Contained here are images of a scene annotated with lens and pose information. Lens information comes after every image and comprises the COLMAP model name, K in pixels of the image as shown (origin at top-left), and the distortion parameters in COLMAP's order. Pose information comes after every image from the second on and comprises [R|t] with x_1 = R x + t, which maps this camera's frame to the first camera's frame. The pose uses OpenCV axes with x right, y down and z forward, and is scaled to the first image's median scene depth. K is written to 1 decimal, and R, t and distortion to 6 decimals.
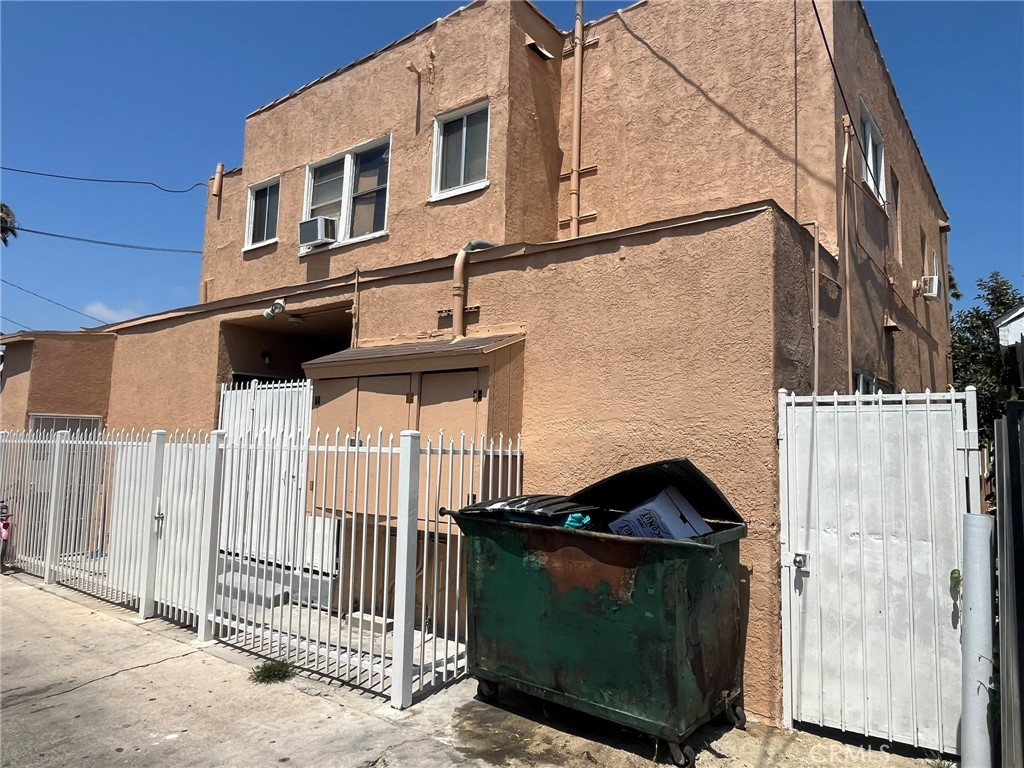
lens RADIAL K [[689.9, 0, 512.0], [0, 689.9, 384.0], [0, 0, 1]] dist [0.001267, 0.000198]
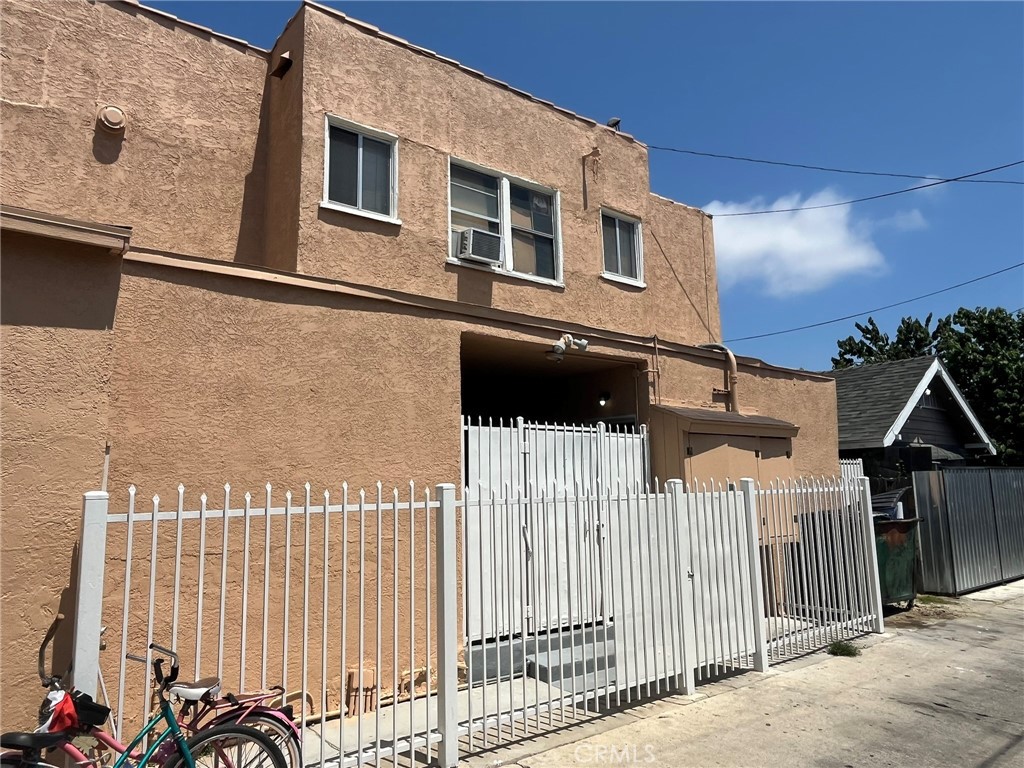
lens RADIAL K [[689.9, 0, 512.0], [0, 689.9, 384.0], [0, 0, 1]] dist [0.001267, 0.000198]
pose [[0.251316, 0.117468, 0.960750, -1.252450], [-0.065877, 0.992382, -0.104103, 0.044291], [-0.965661, -0.037129, 0.257140, 0.846384]]
